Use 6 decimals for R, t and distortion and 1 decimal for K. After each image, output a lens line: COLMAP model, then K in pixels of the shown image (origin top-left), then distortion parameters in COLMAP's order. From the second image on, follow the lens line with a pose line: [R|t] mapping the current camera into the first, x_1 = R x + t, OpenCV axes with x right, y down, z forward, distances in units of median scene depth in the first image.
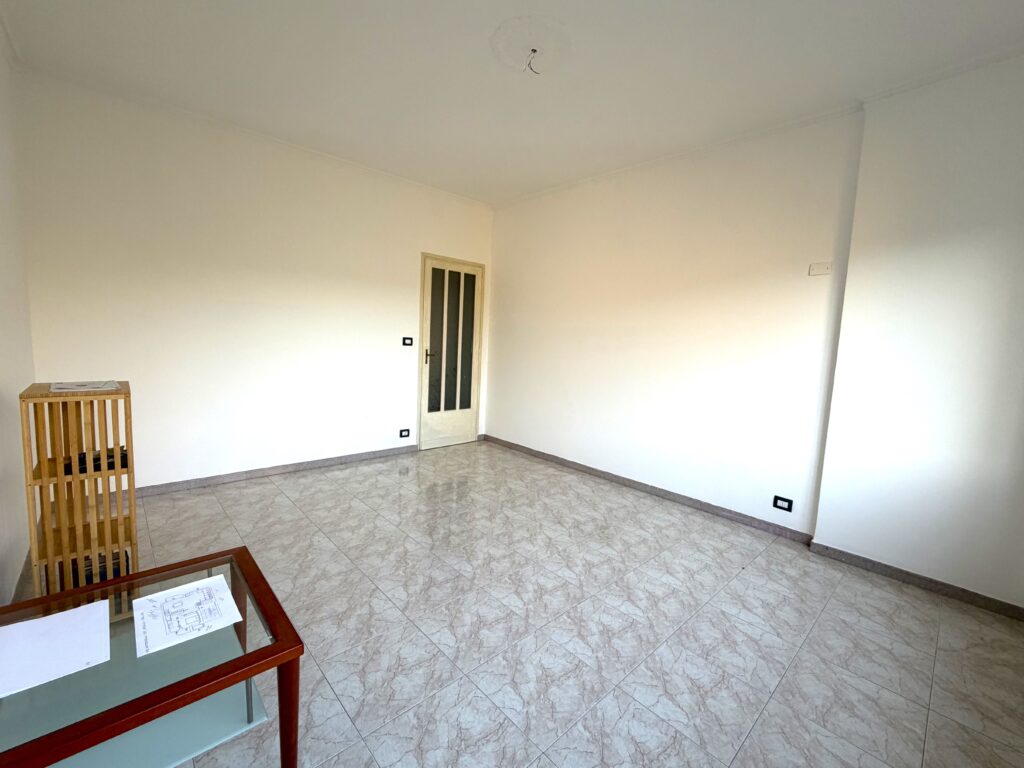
lens RADIAL K [[427.6, 0, 517.5], [0, 427.6, 386.2], [0, 0, 1]] dist [-0.000782, -0.000172]
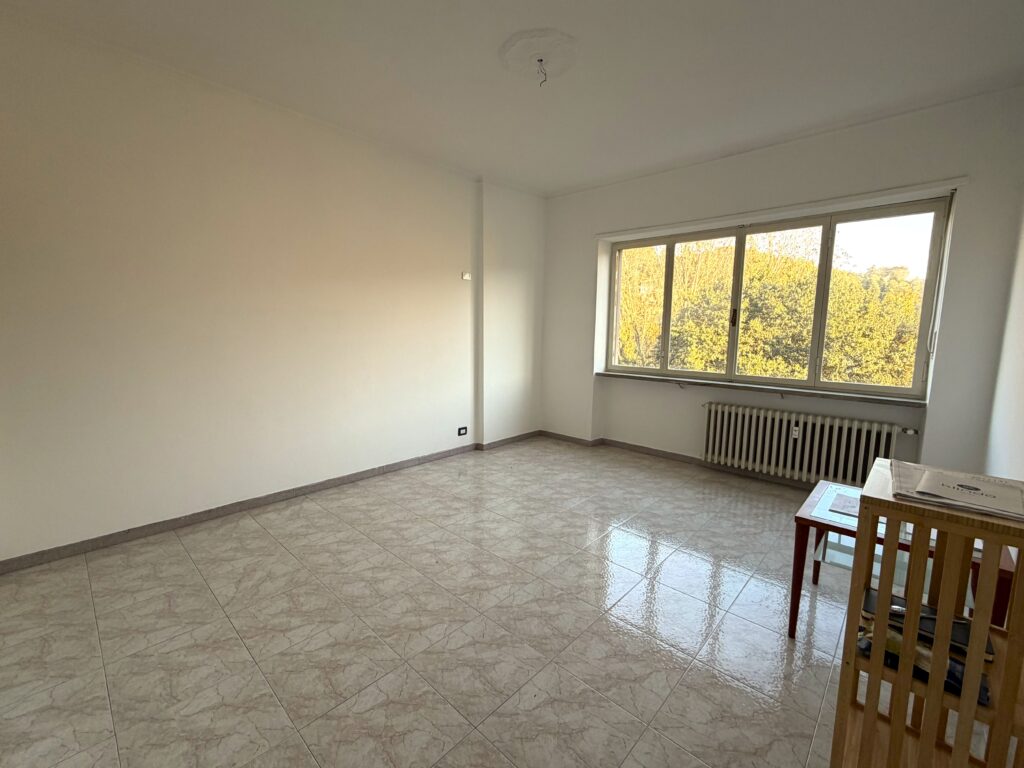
lens RADIAL K [[432.8, 0, 506.3], [0, 432.8, 383.3], [0, 0, 1]] dist [-0.000980, 0.000071]
pose [[-0.051537, -0.173757, 0.983439, -0.723367], [0.102288, 0.978650, 0.178272, -0.122235], [-0.993419, 0.109782, -0.032664, 0.755355]]
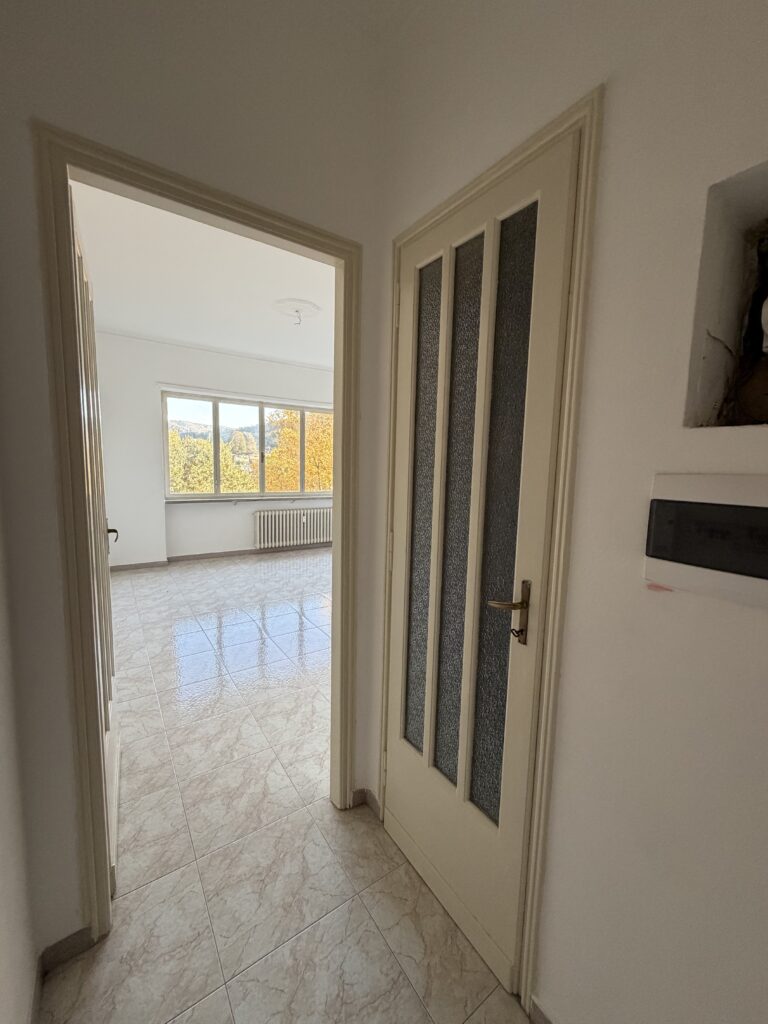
lens RADIAL K [[406.3, 0, 385.4], [0, 406.3, 510.0], [0, 0, 1]] dist [-0.001178, -0.000031]
pose [[-0.984203, -0.090328, 0.152268, -0.417142], [-0.052865, 0.970756, 0.234174, -0.244565], [-0.168968, 0.222425, -0.960196, 1.728225]]
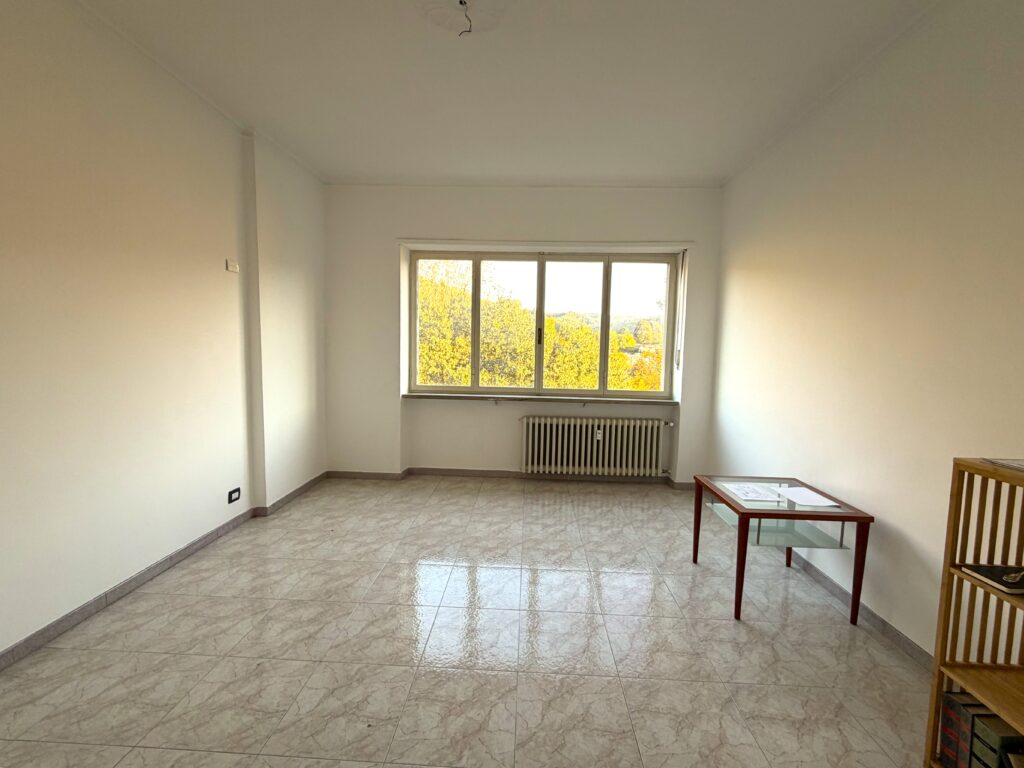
lens RADIAL K [[433.5, 0, 509.7], [0, 433.5, 378.2], [0, 0, 1]] dist [0.016769, -0.000284]
pose [[-0.688210, -0.111606, 0.716876, -0.451747], [0.032476, 0.982368, 0.184117, -0.139296], [-0.724785, 0.149992, -0.672450, 1.012936]]
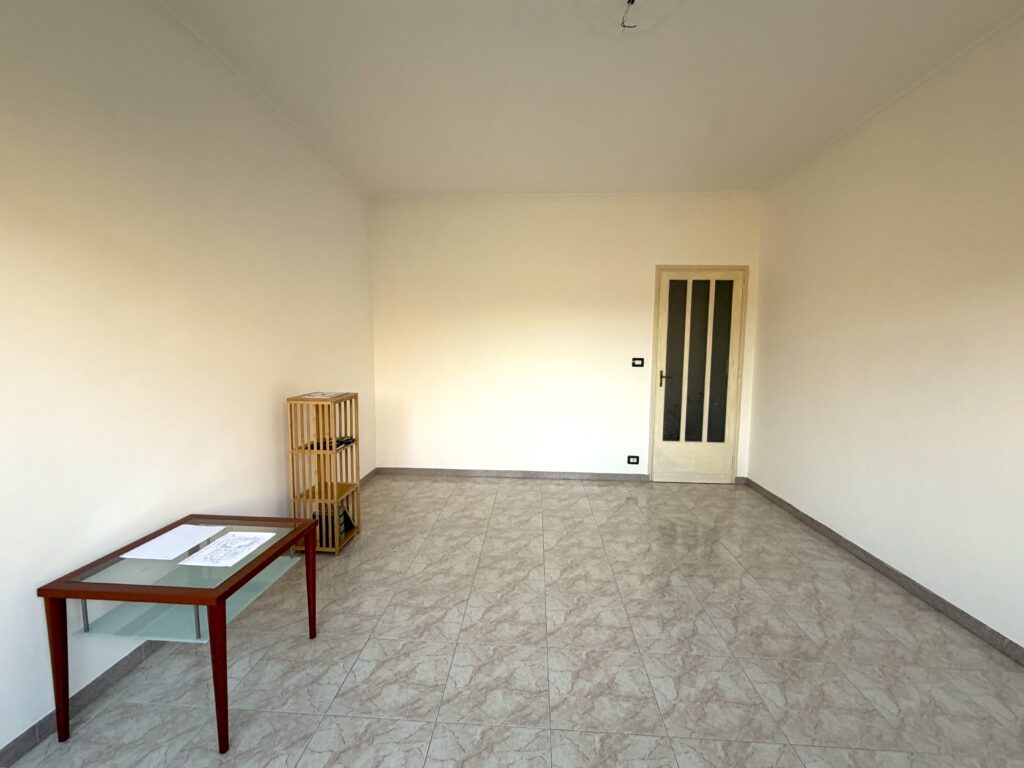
lens RADIAL K [[427.6, 0, 517.5], [0, 427.6, 386.2], [0, 0, 1]] dist [-0.000782, -0.000172]
pose [[0.686808, 0.028216, -0.726291, 0.306090], [-0.061582, 0.997912, -0.019466, -0.022416], [0.724226, 0.058096, 0.687111, 0.208089]]
